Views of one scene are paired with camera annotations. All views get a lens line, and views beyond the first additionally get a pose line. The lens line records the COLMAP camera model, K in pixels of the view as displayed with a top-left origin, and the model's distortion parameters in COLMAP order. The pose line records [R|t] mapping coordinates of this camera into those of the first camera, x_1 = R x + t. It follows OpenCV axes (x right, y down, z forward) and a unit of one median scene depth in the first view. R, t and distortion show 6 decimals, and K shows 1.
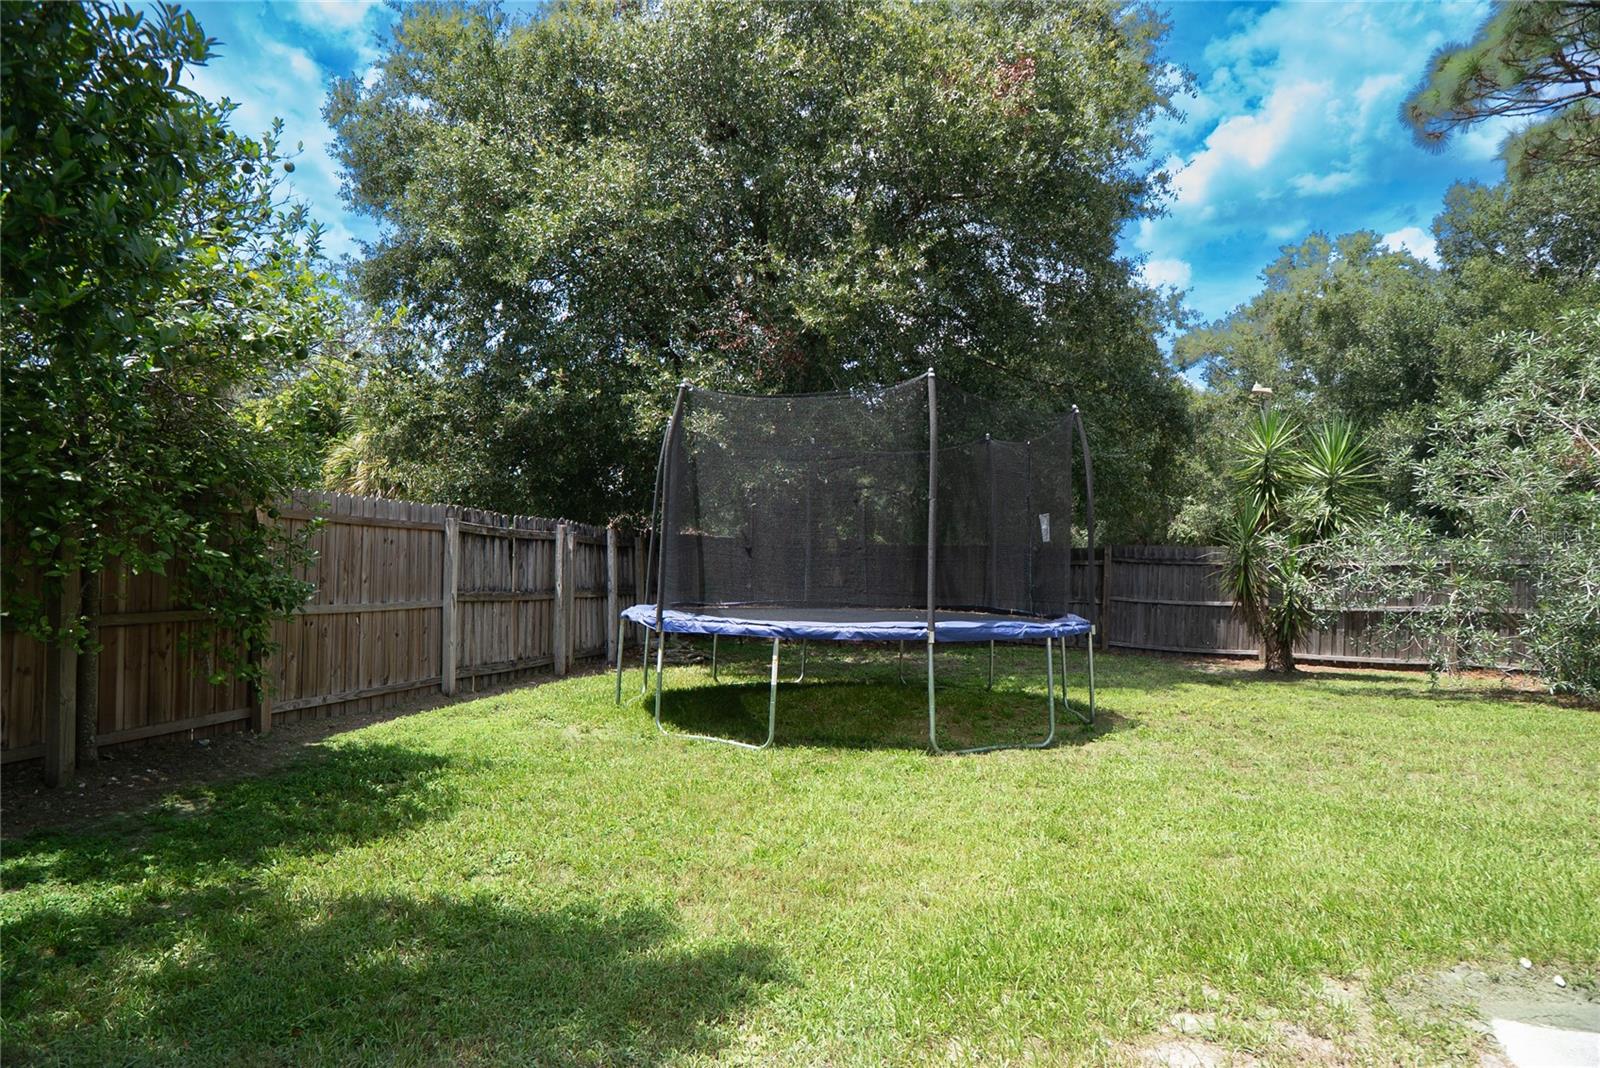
lens RADIAL K [[930.5, 0, 800.0], [0, 930.5, 534.0], [0, 0, 1]] dist [-0.061380, 0.001784]
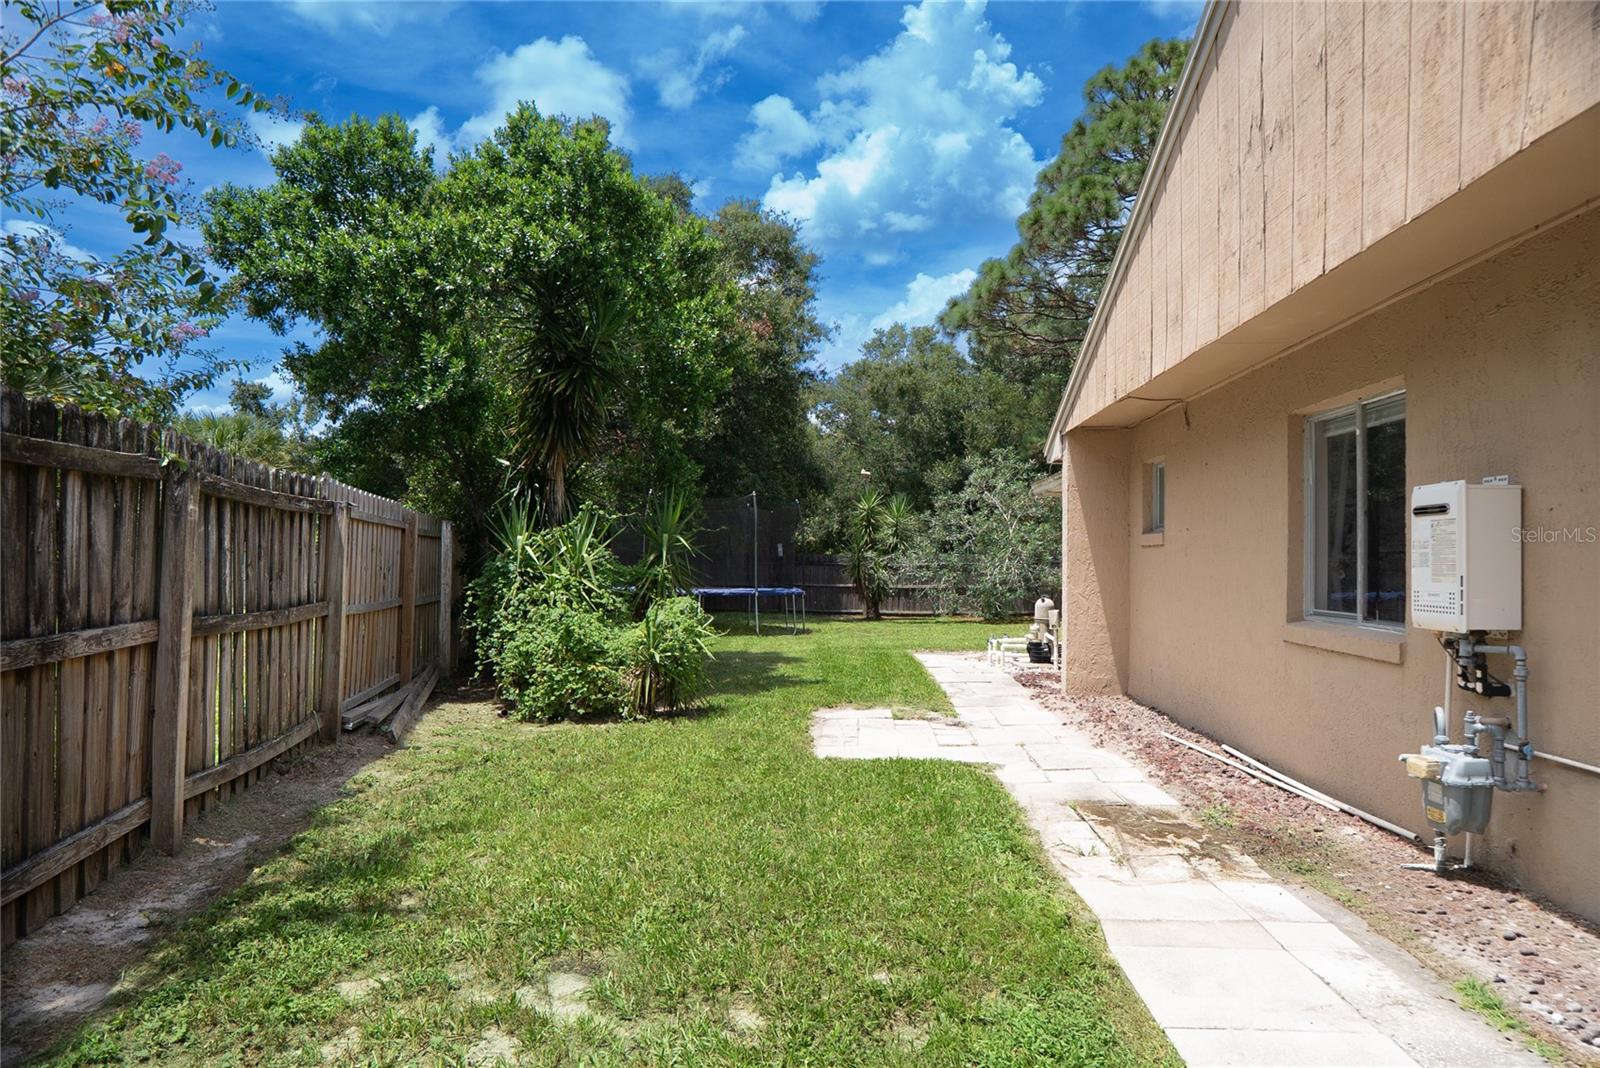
lens RADIAL K [[930.5, 0, 800.0], [0, 930.5, 534.0], [0, 0, 1]] dist [-0.061380, 0.001784]
pose [[0.917409, 0.004912, 0.397915, -0.427185], [-0.006319, 0.999978, 0.002226, -0.036837], [-0.397895, -0.004556, 0.917420, -0.791851]]
